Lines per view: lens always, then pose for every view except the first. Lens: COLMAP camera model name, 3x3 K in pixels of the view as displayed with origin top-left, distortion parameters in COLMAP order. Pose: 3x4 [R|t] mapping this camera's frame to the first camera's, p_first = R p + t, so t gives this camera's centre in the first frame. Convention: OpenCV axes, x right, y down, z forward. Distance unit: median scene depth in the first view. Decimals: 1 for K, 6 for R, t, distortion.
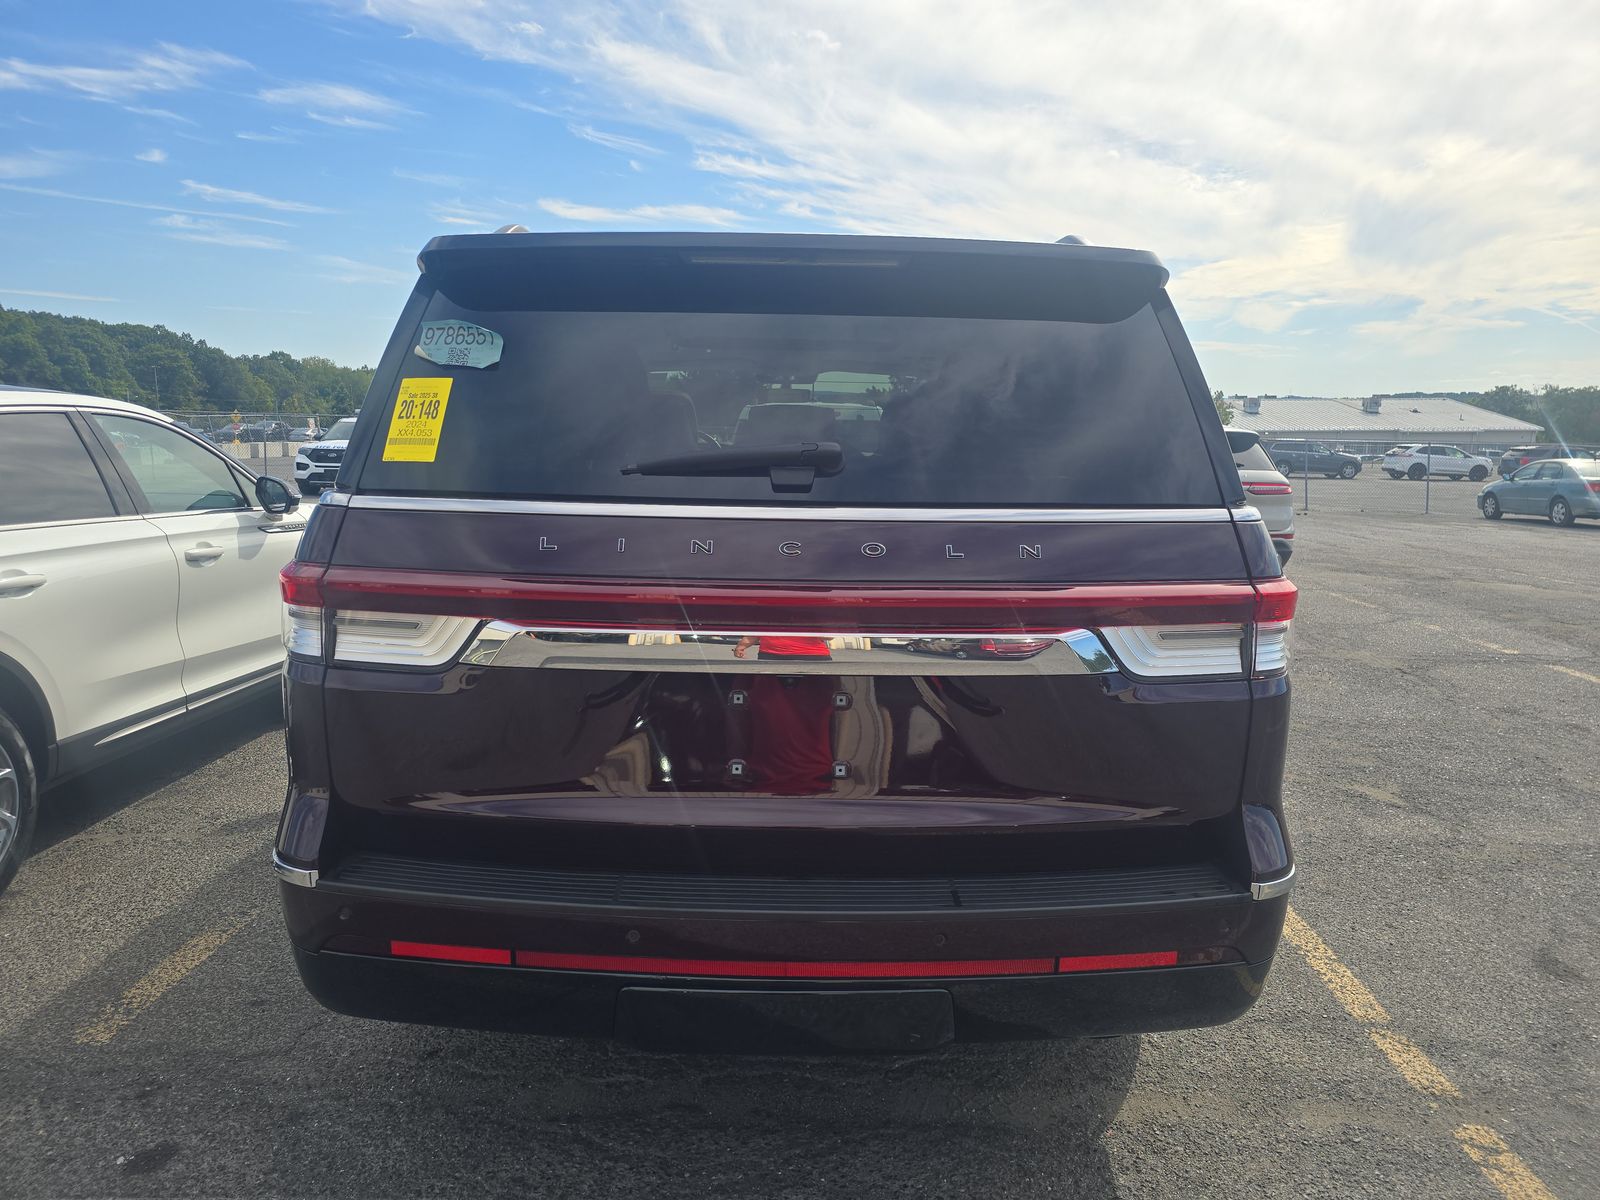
lens RADIAL K [[1102.9, 0, 787.8], [0, 1102.9, 596.1], [0, 0, 1]] dist [0.051814, -0.053608]
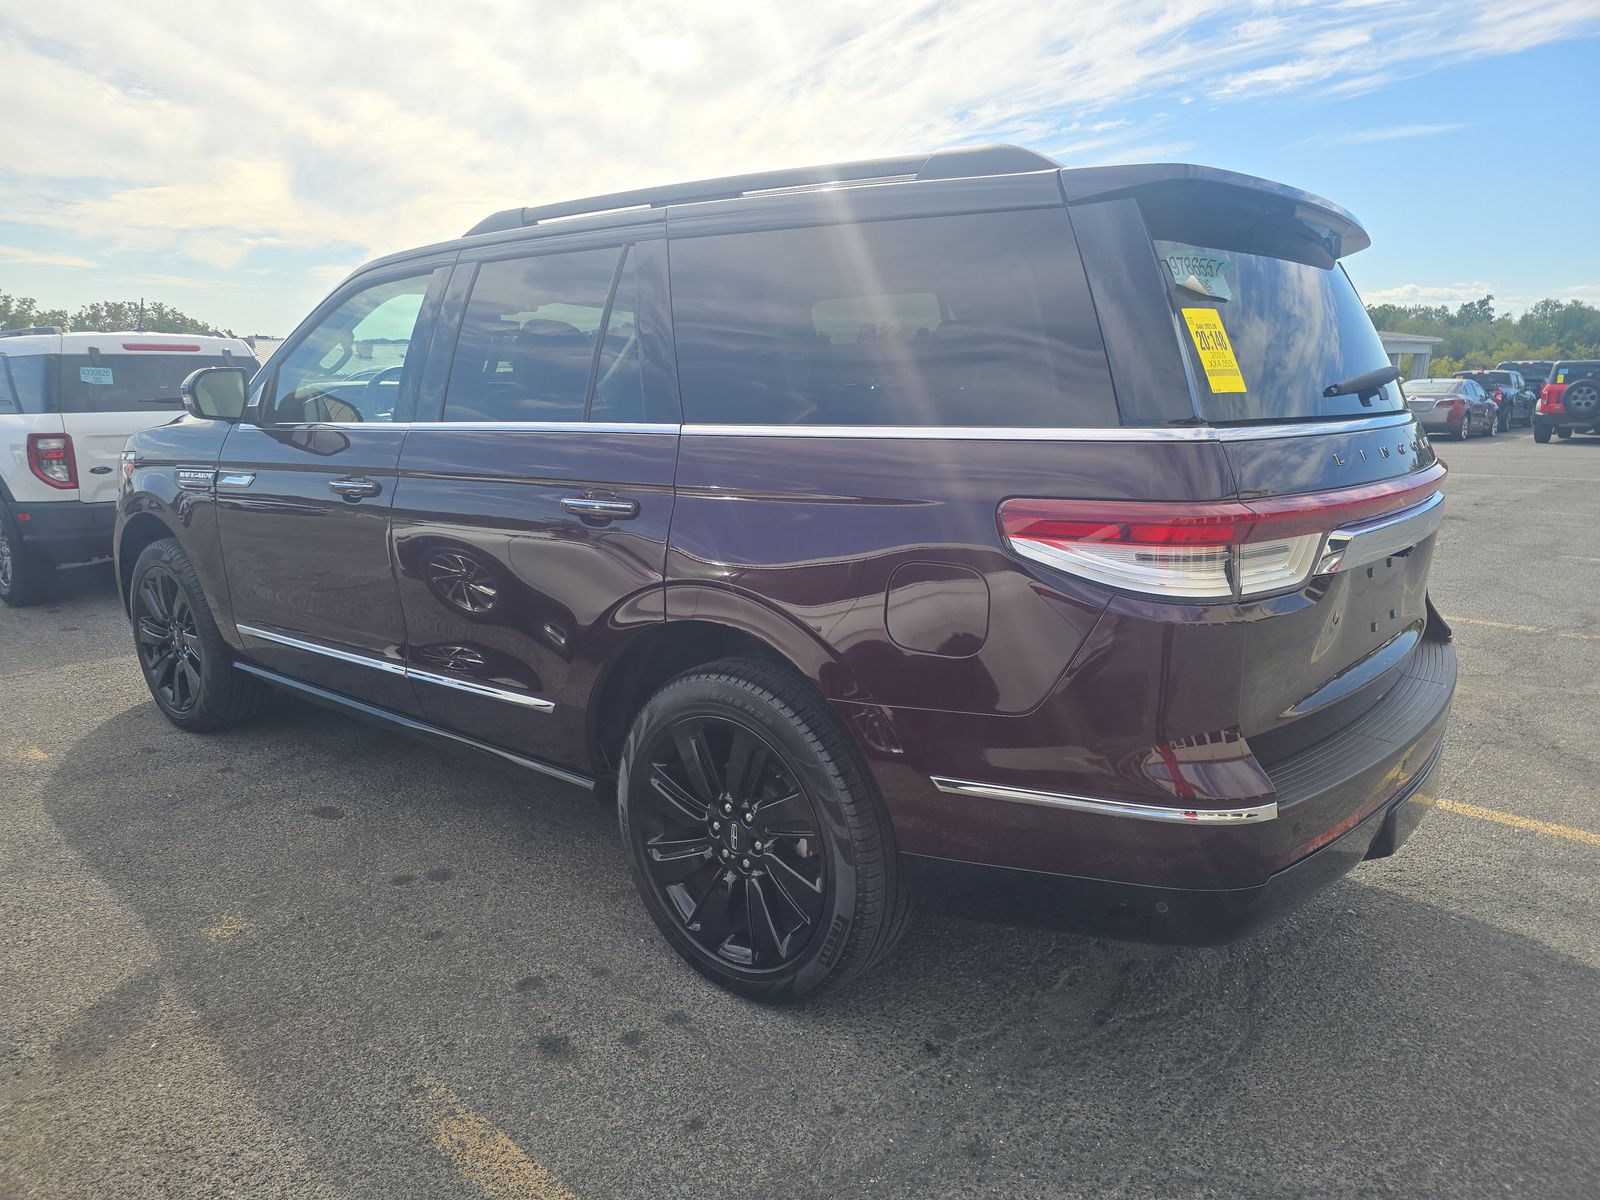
lens RADIAL K [[1102.9, 0, 787.8], [0, 1102.9, 596.1], [0, 0, 1]] dist [0.051814, -0.053608]
pose [[0.635064, -0.163015, 0.755063, -1.302054], [0.124724, 0.986292, 0.108035, -0.091837], [-0.762324, 0.025565, 0.646691, 0.614284]]
